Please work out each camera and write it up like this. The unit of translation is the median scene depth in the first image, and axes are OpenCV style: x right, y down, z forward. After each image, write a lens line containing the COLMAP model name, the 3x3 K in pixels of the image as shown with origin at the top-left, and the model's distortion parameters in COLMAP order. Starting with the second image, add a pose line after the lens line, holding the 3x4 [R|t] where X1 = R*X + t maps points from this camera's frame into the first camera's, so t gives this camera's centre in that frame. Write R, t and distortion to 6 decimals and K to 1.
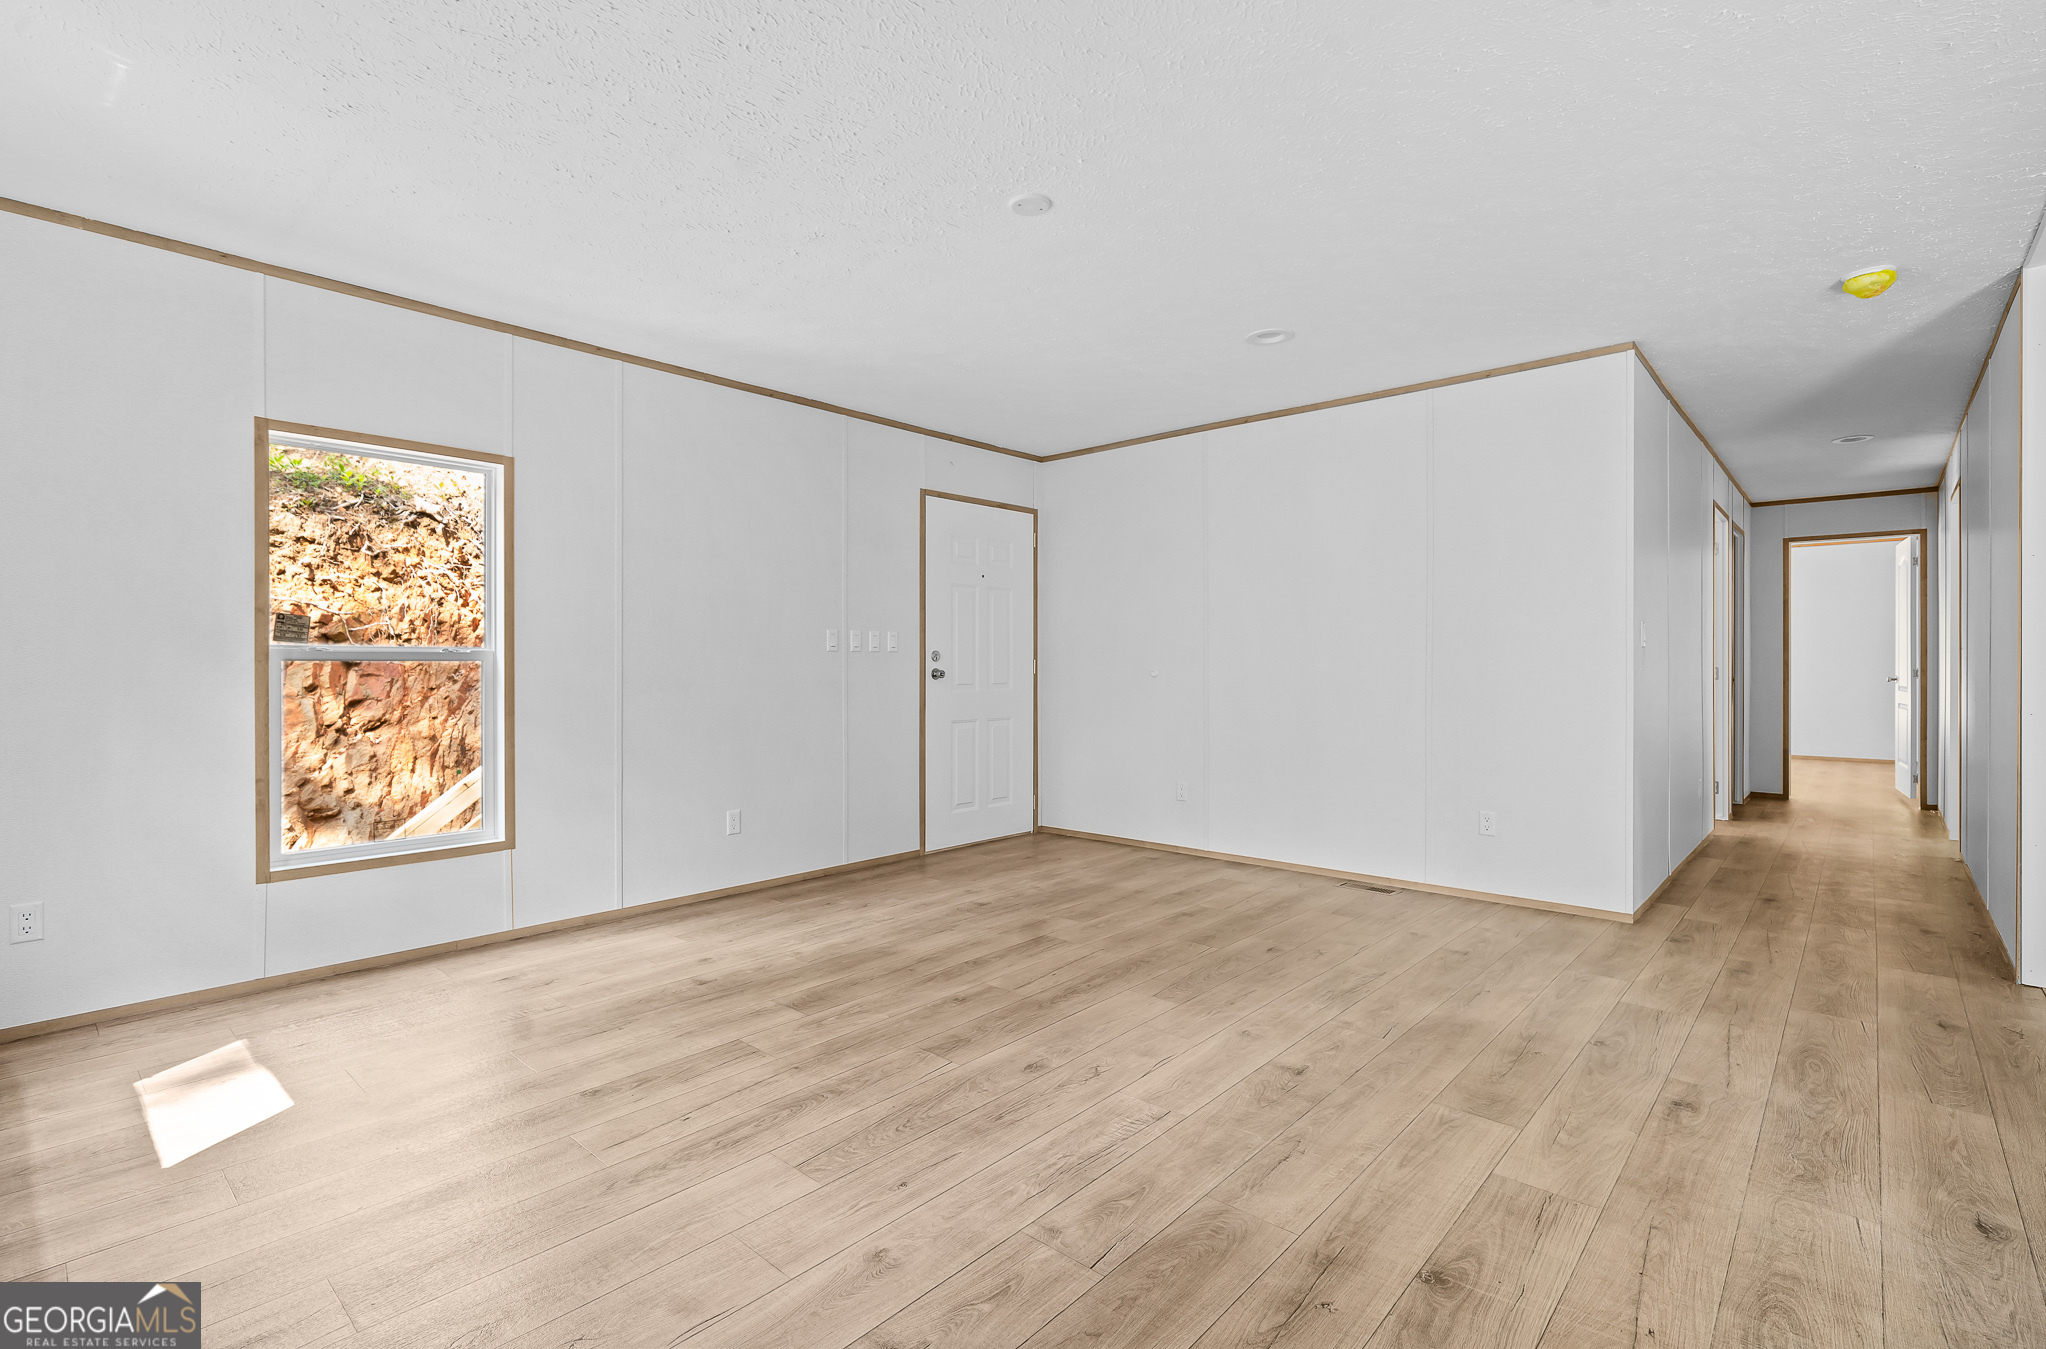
lens RADIAL K [[942.8, 0, 1013.7], [0, 942.8, 666.6], [0, 0, 1]] dist [0.002583, -0.000194]
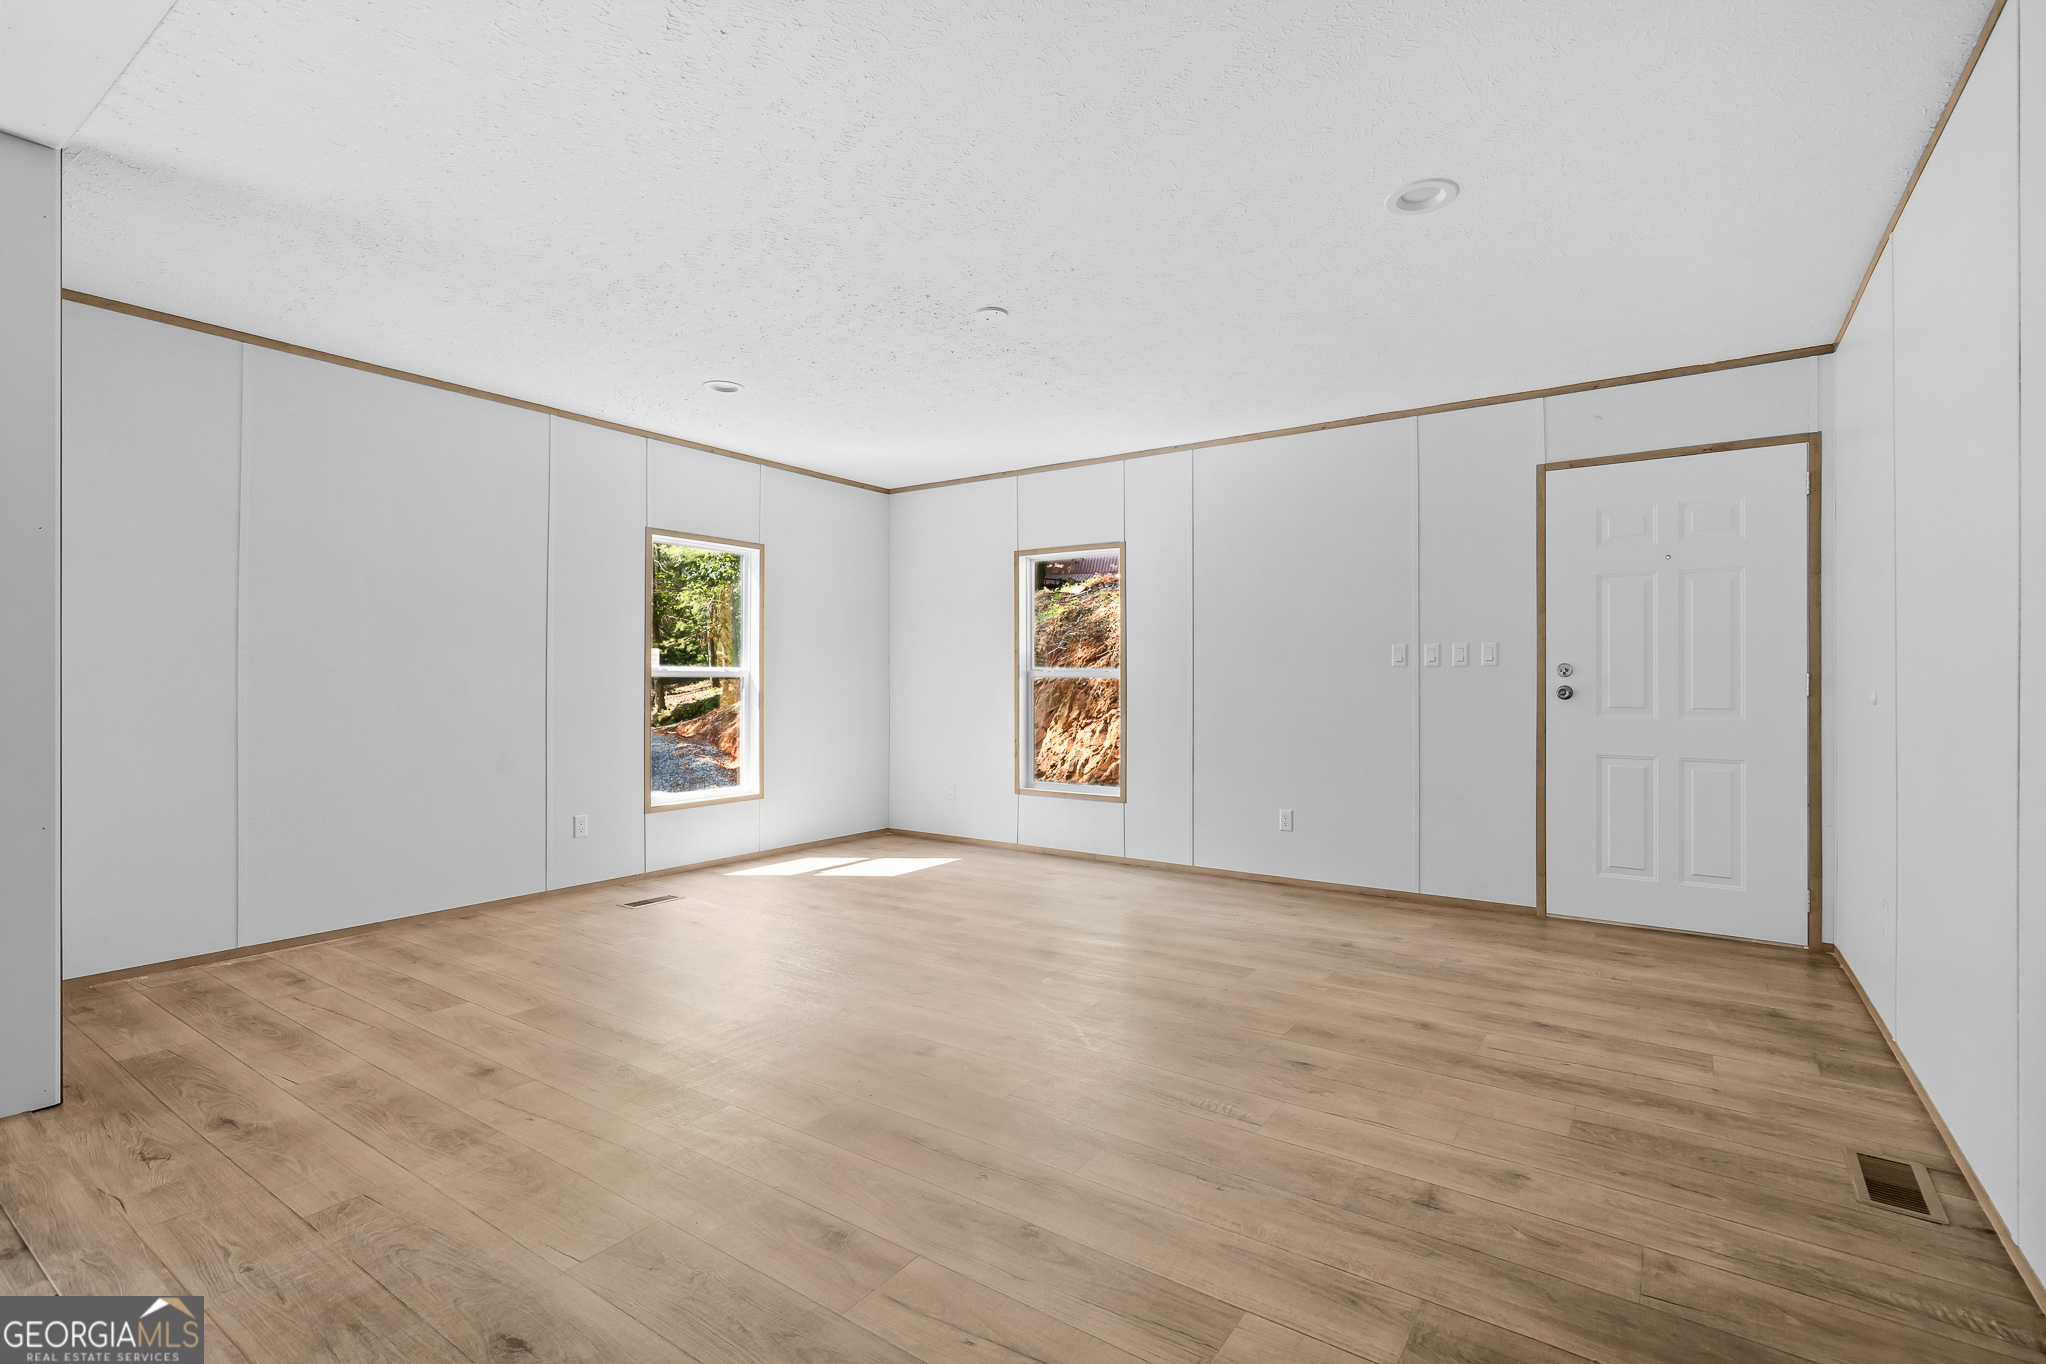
lens RADIAL K [[941.9, 0, 1023.0], [0, 941.9, 682.0], [0, 0, 1]] dist [-0.001762, -0.000124]
pose [[0.130229, 0.003439, -0.991478, 1.267235], [-0.004342, 0.999986, 0.002898, -0.003102], [0.991474, 0.003927, 0.130242, 0.884000]]
